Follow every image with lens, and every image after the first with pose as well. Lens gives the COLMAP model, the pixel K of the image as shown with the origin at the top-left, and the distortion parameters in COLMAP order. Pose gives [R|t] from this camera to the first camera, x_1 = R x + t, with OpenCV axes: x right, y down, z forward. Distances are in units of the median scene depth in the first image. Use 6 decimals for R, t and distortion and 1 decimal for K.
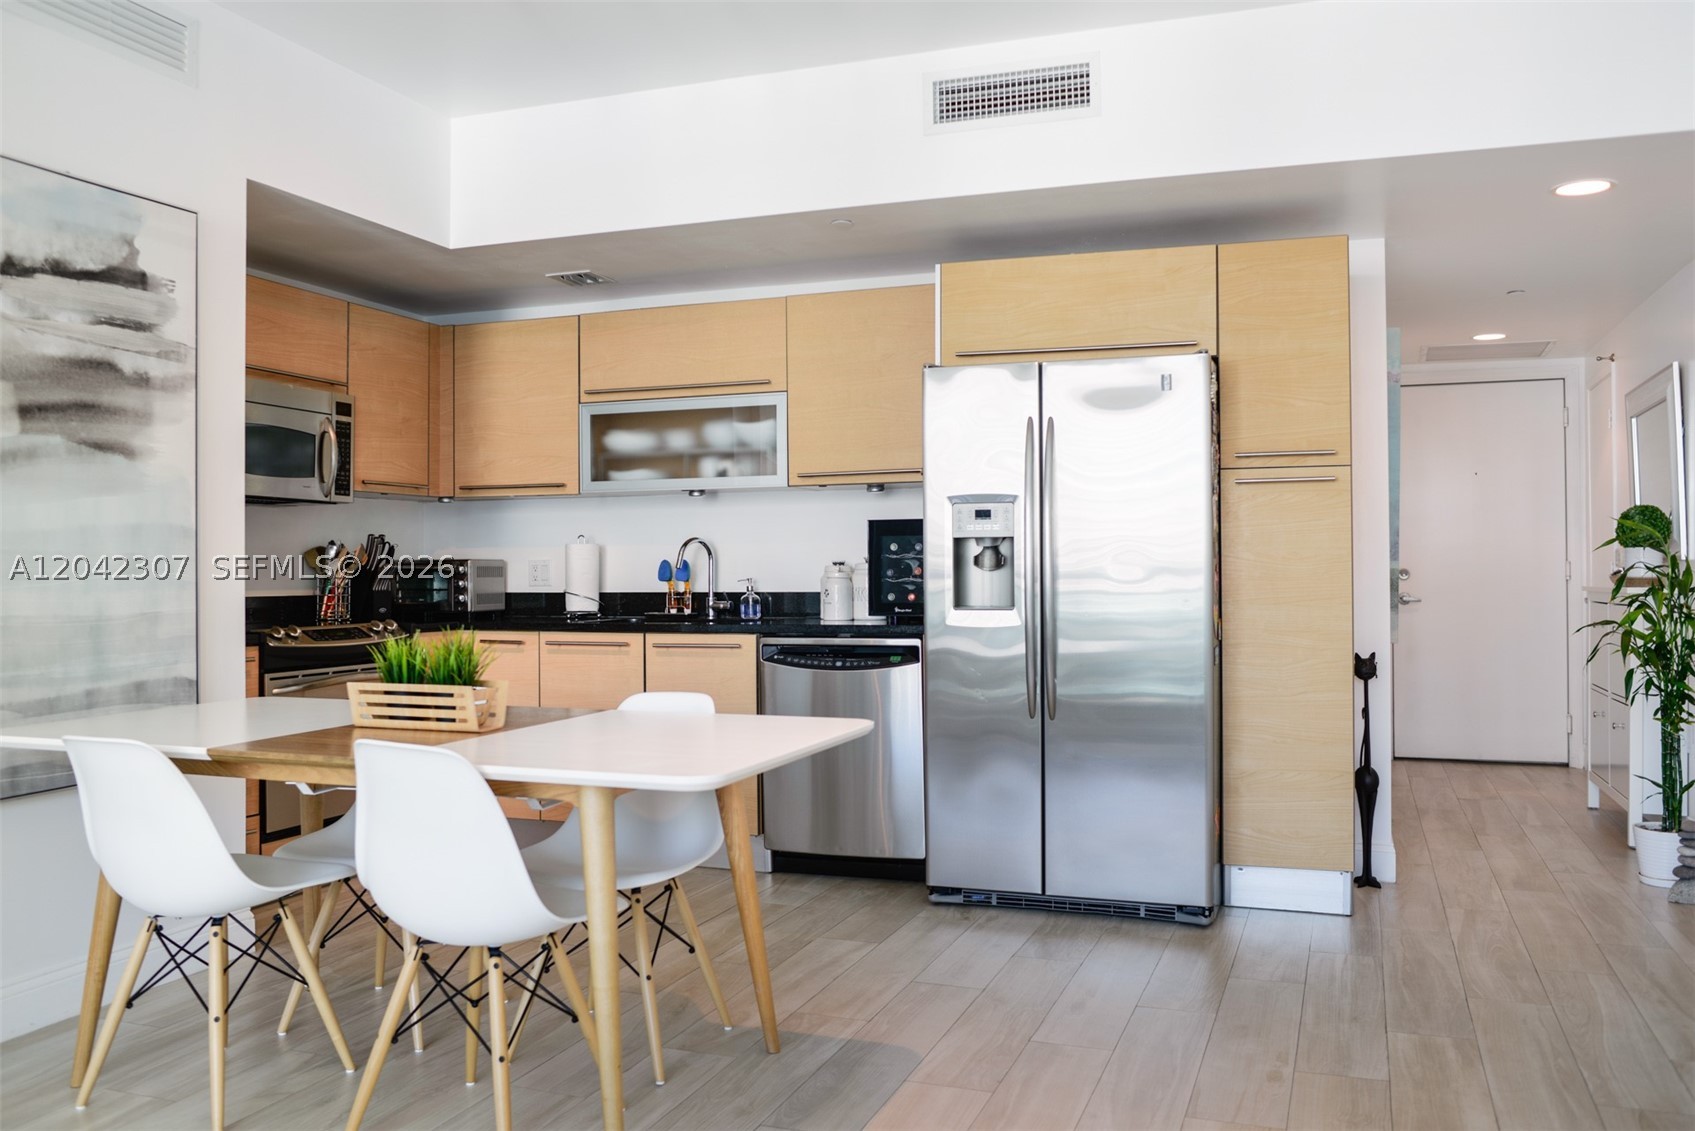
lens RADIAL K [[1387.4, 0, 863.8], [0, 1387.4, 557.4], [0, 0, 1]] dist [-0.065673, 0.055161]
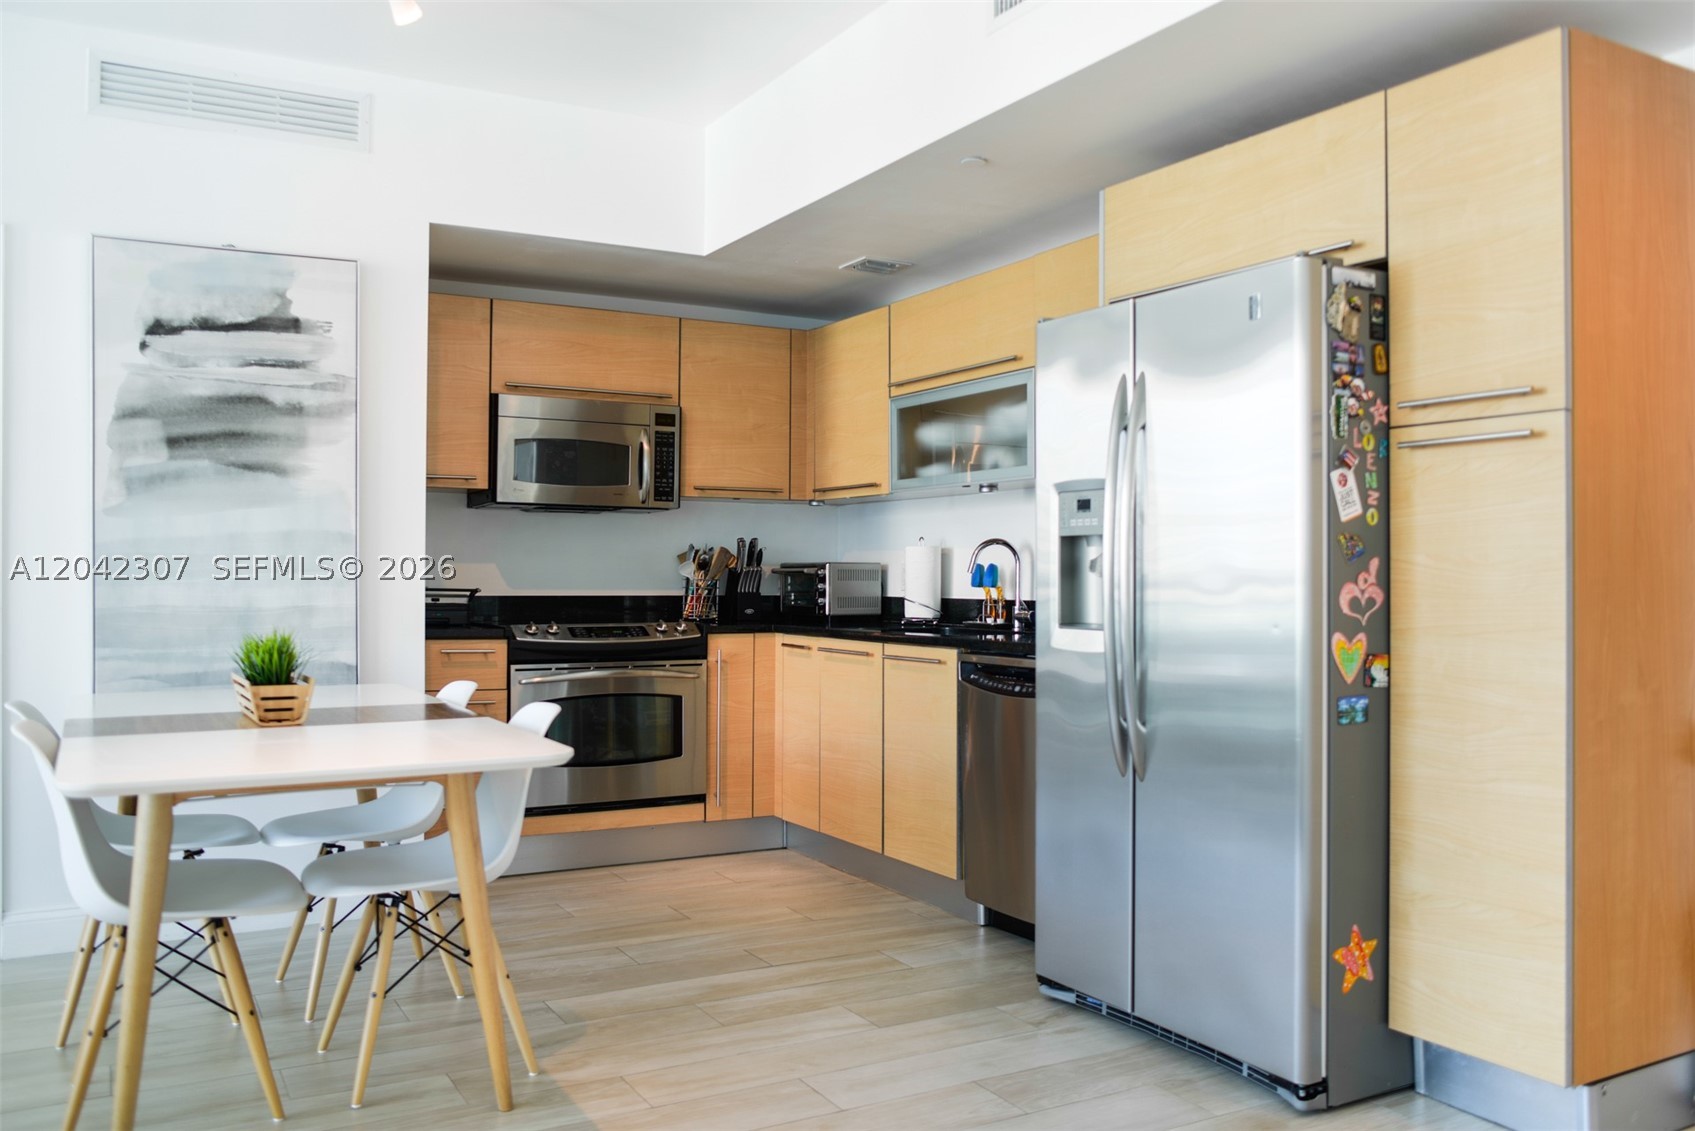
lens RADIAL K [[1387.4, 0, 864.0], [0, 1387.4, 554.7], [0, 0, 1]] dist [-0.065673, 0.055161]
pose [[0.756029, -0.000637, -0.654538, 0.506639], [-0.002460, 0.999990, -0.003815, -0.000417], [0.654533, 0.004494, 0.756020, 0.344182]]
